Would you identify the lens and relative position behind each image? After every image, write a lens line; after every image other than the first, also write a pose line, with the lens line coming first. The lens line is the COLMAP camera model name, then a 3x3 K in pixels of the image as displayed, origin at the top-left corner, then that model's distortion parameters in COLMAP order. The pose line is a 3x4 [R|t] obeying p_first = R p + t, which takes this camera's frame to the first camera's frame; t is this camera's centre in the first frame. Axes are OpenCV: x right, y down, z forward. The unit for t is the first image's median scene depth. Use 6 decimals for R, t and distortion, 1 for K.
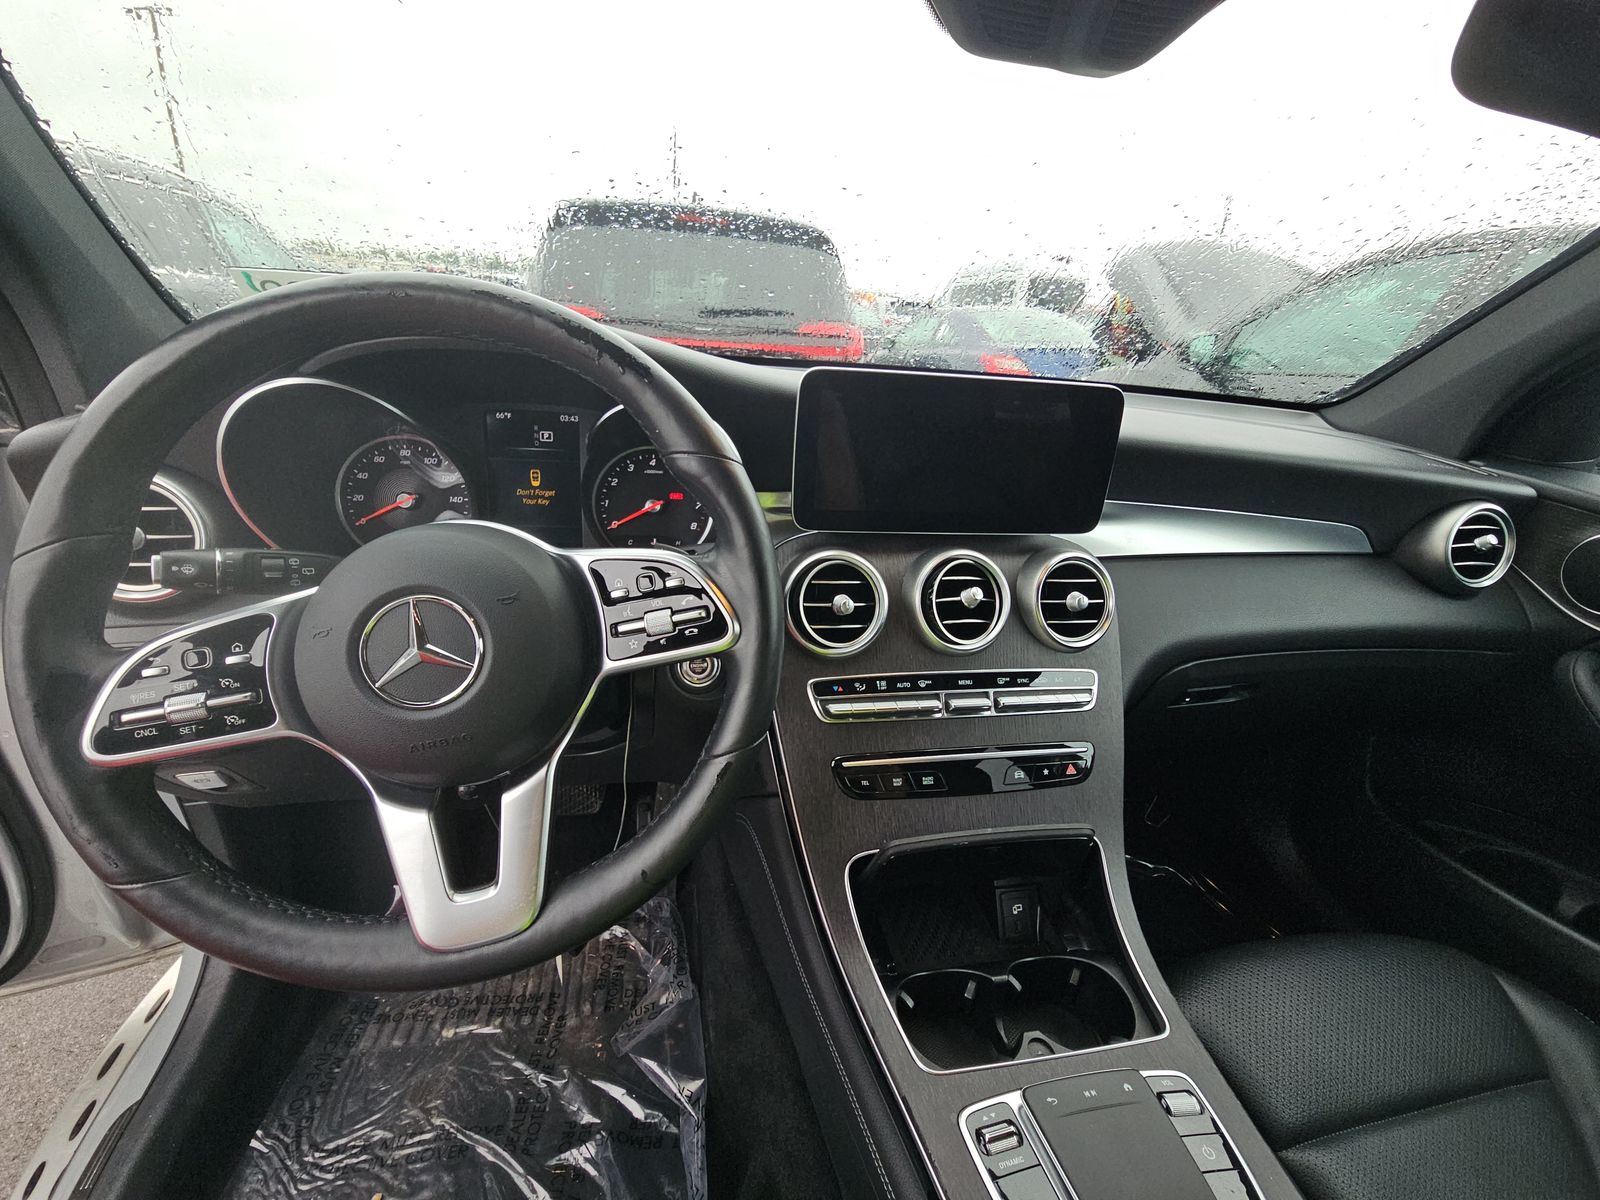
lens RADIAL K [[641.5, 0, 803.4], [0, 641.5, 605.7], [0, 0, 1]] dist [0.025315, -0.000388]
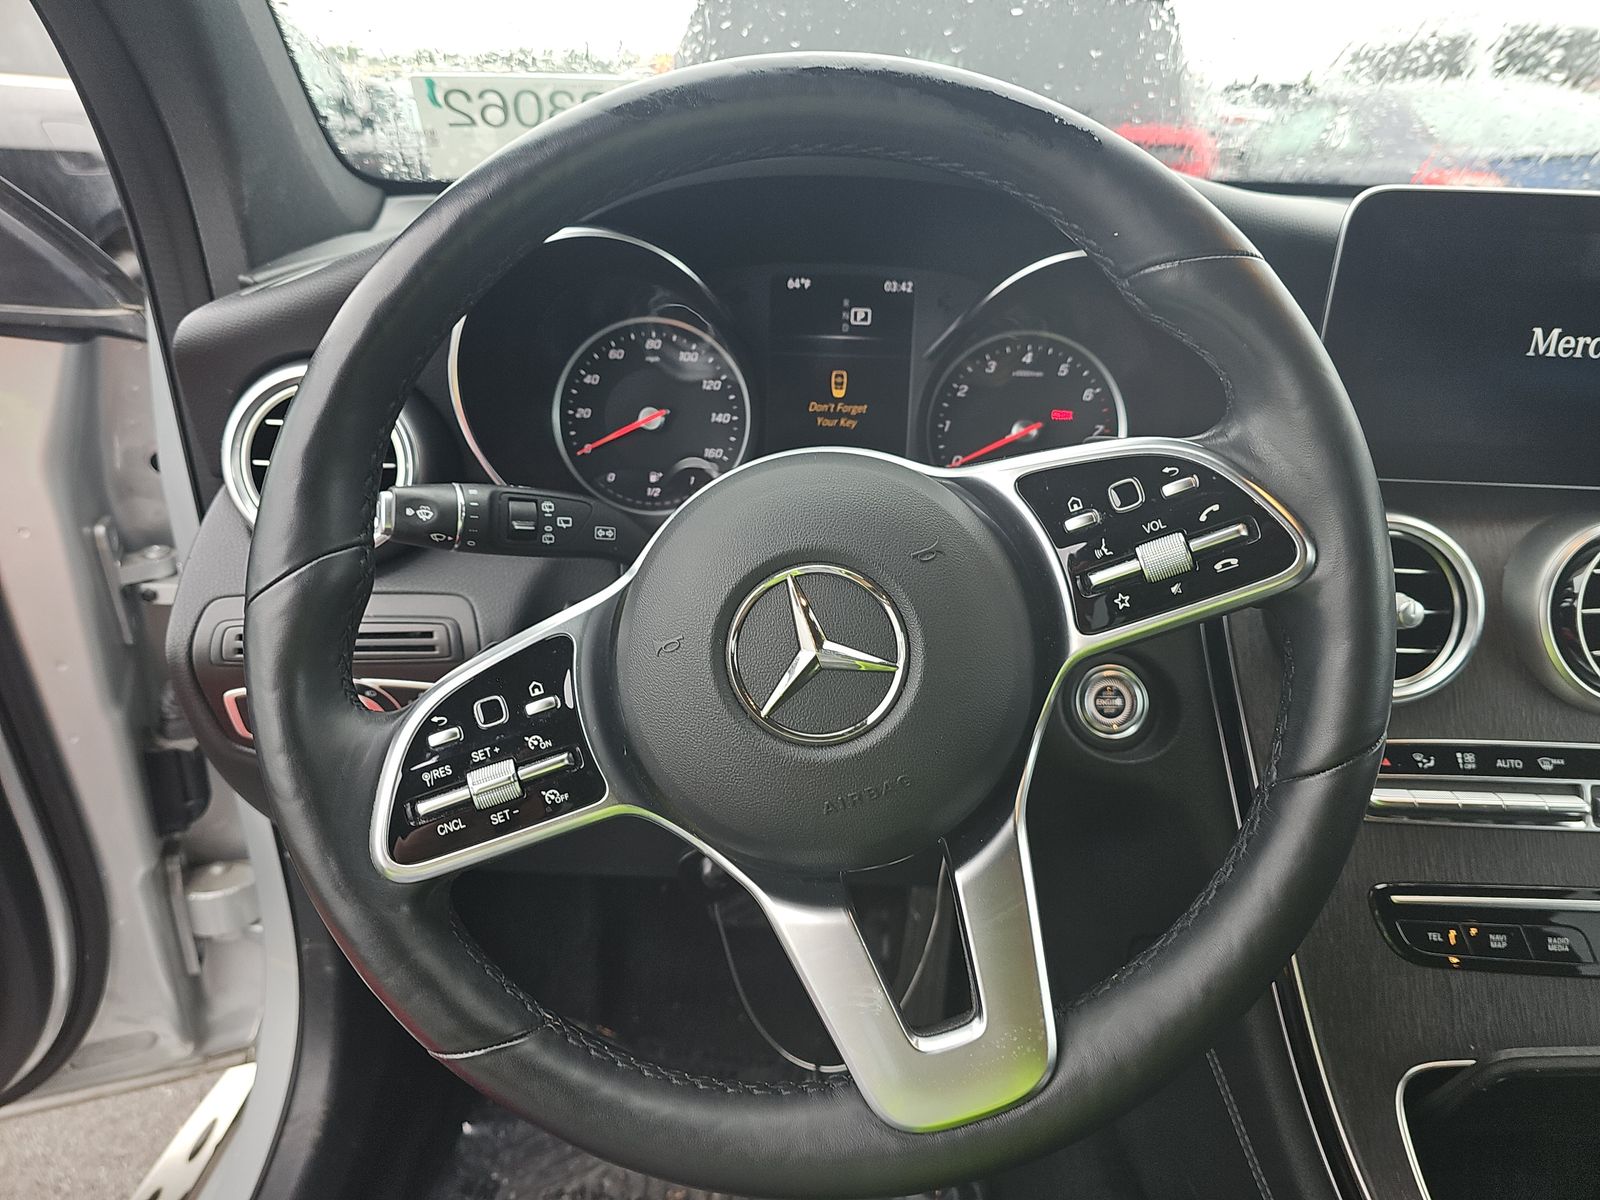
lens RADIAL K [[1057.0, 0, 800.0], [0, 1057.0, 600.0], [0, 0, 1]] dist [0.035224, -0.000928]
pose [[0.981528, 0.044453, -0.186082, -0.265308], [-0.045213, 0.998977, 0.000157, 0.011774], [0.185899, 0.008259, 0.982534, -0.006525]]
